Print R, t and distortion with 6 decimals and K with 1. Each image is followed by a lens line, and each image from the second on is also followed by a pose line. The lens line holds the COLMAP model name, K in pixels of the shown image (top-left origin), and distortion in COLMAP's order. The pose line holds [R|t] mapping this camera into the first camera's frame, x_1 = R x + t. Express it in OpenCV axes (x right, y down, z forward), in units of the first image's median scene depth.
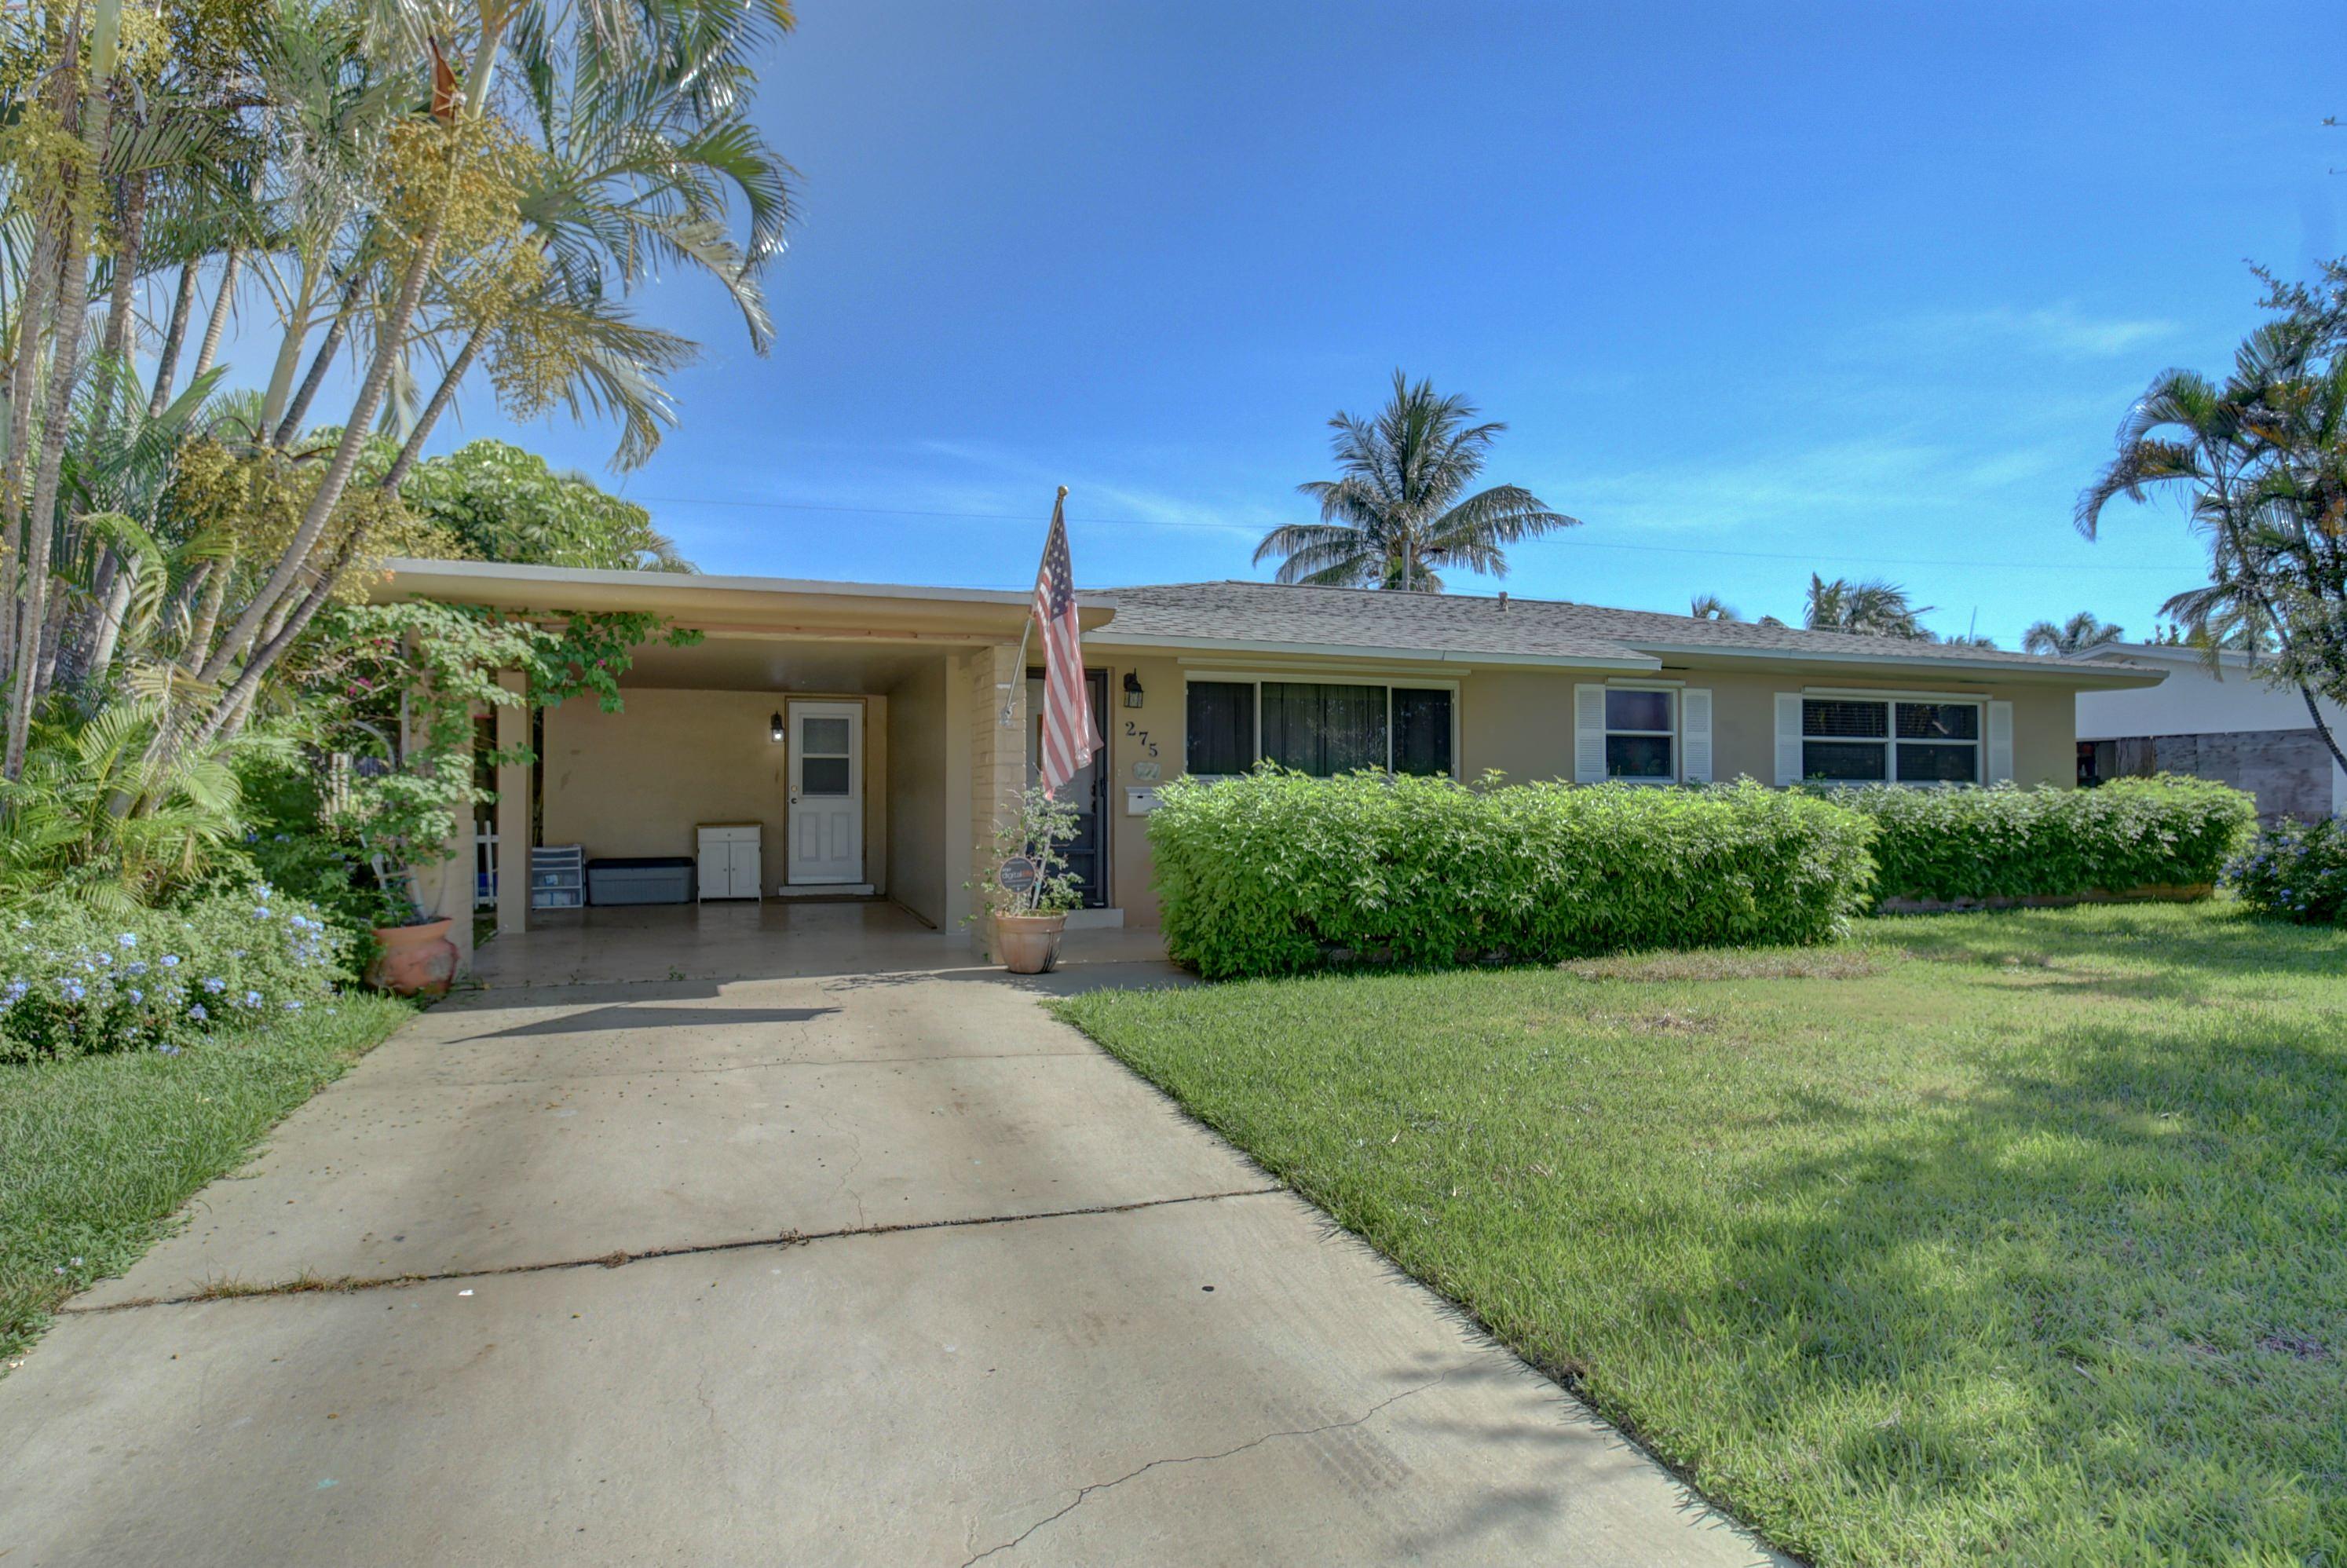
lens RADIAL K [[1285.9, 0, 1173.5], [0, 1285.9, 784.0], [0, 0, 1]] dist [-0.003002, -0.000483]
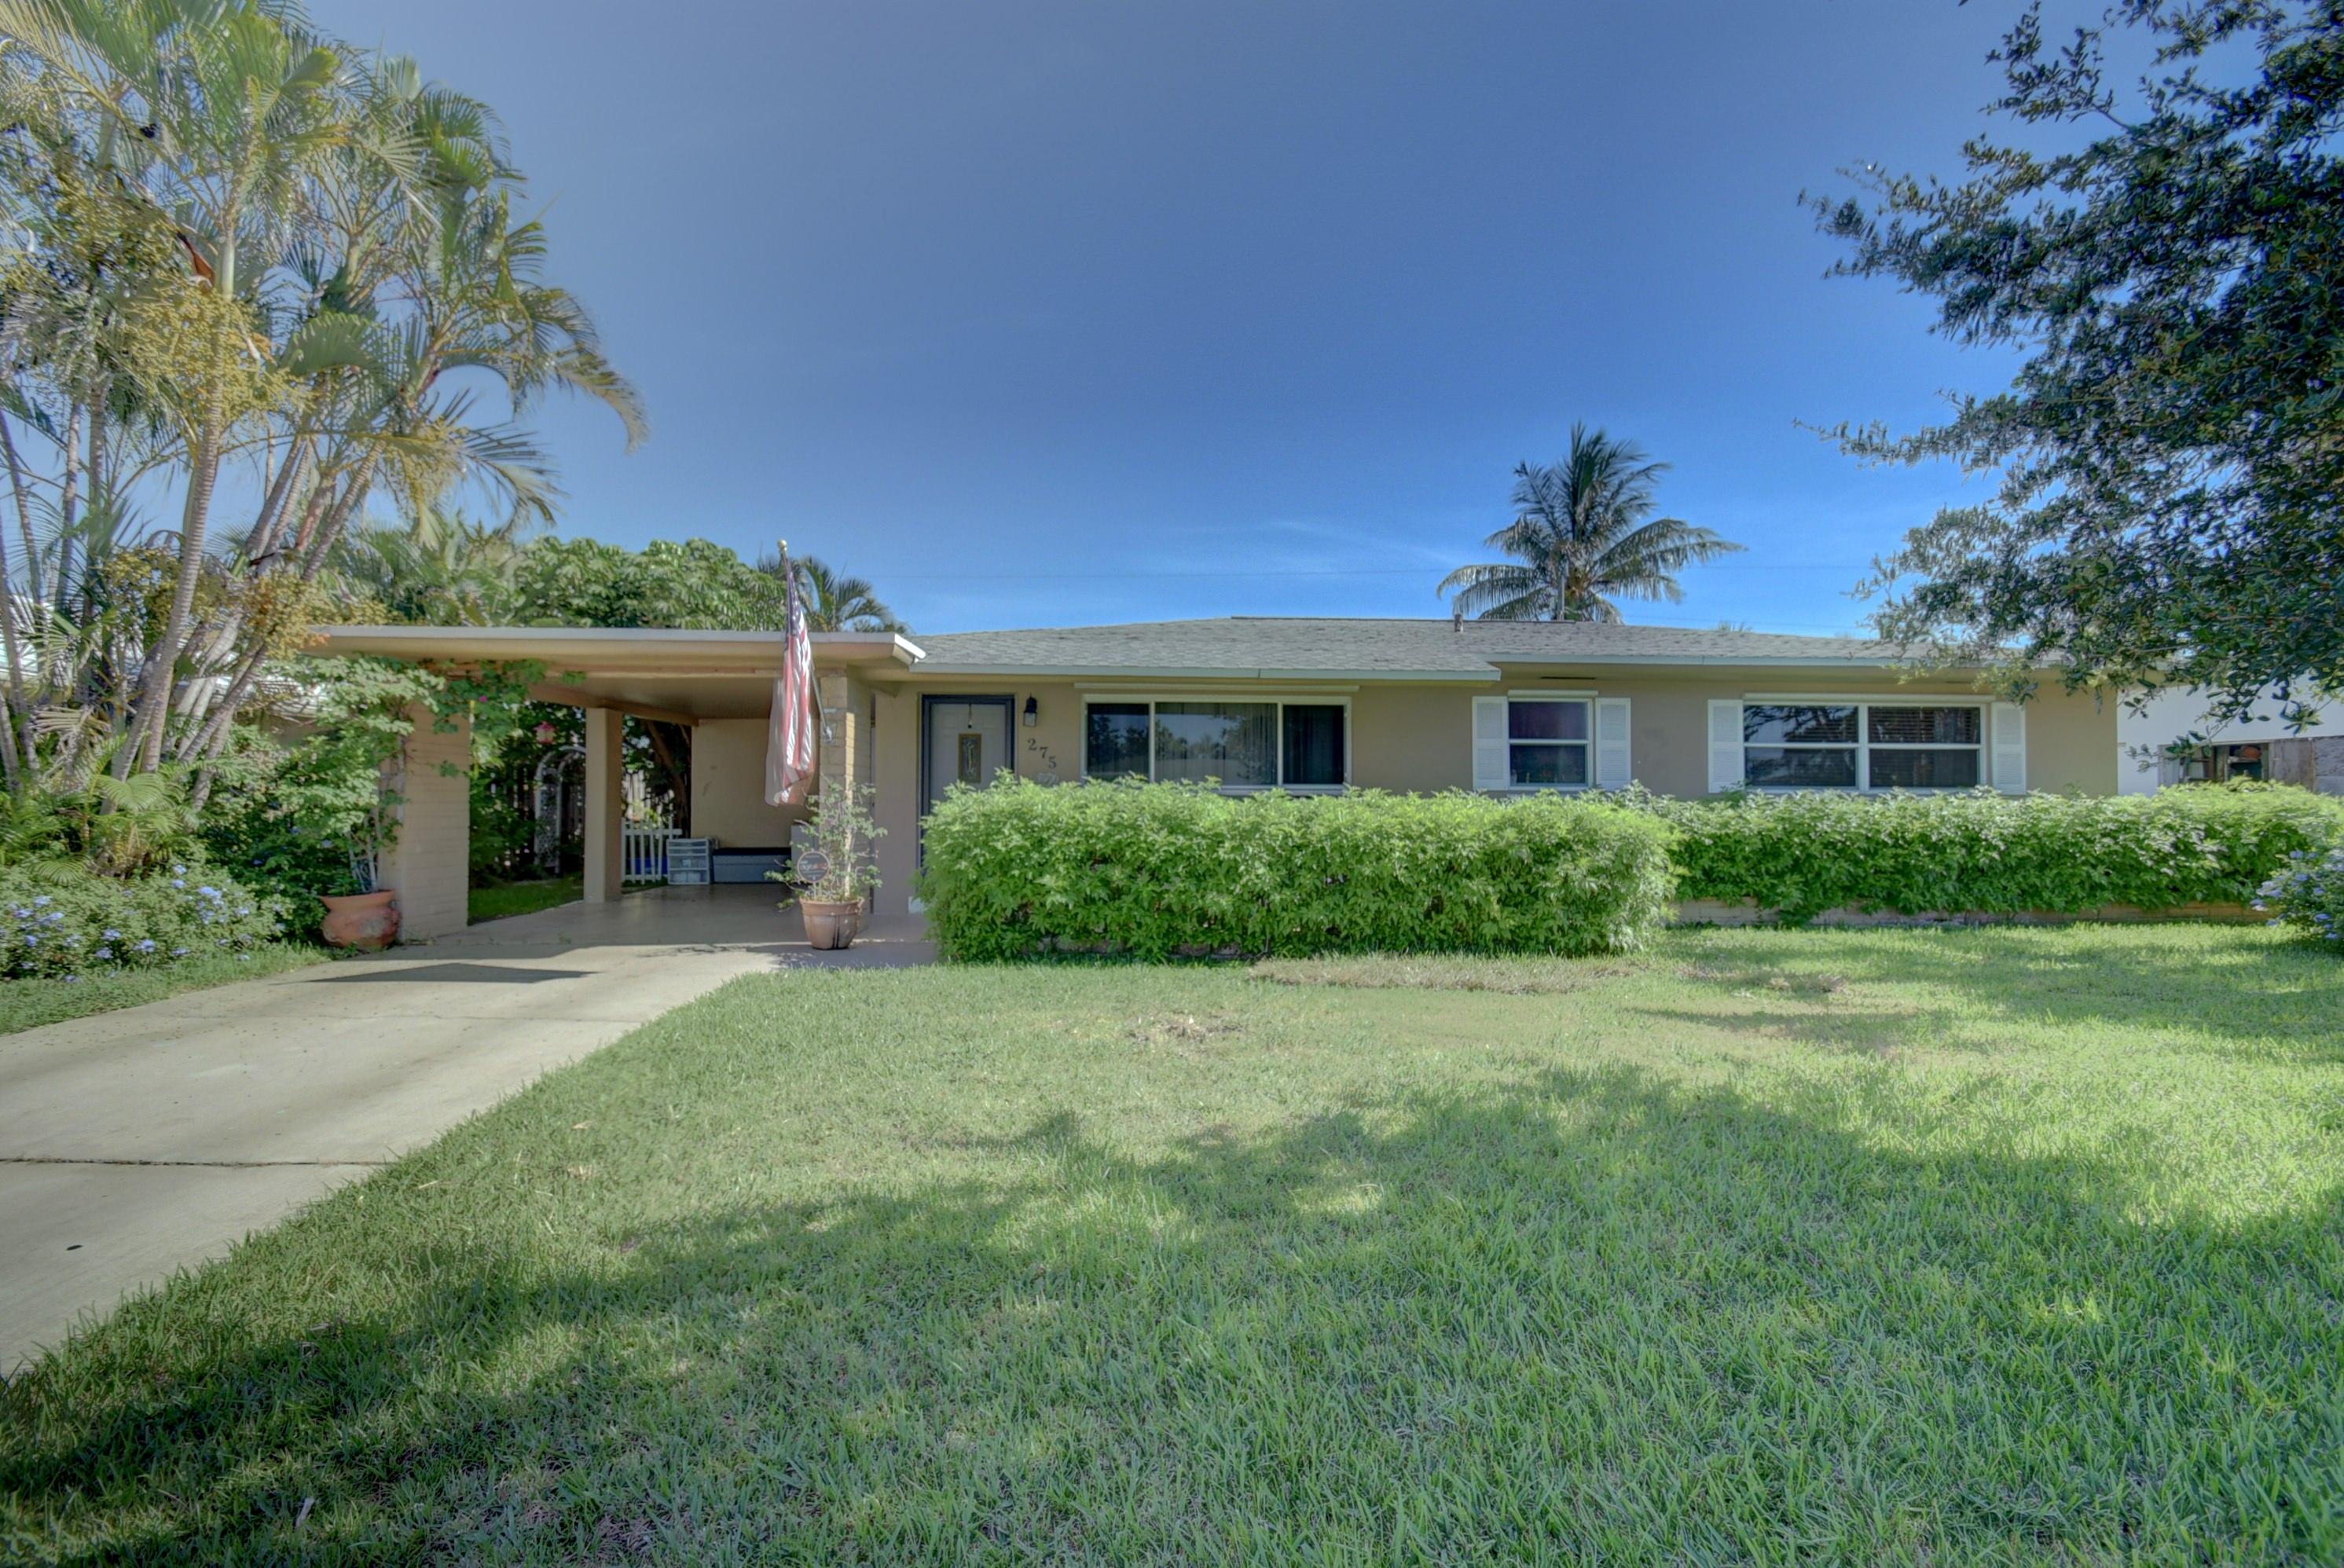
lens RADIAL K [[1031.7, 0, 1172.0], [0, 1031.7, 784.0], [0, 0, 1]] dist [0.005879, -0.000069]
pose [[0.957187, -0.002739, -0.289457, 0.316555], [0.000353, 0.999966, -0.008293, 0.001113], [0.289469, 0.007835, 0.957155, 0.114641]]
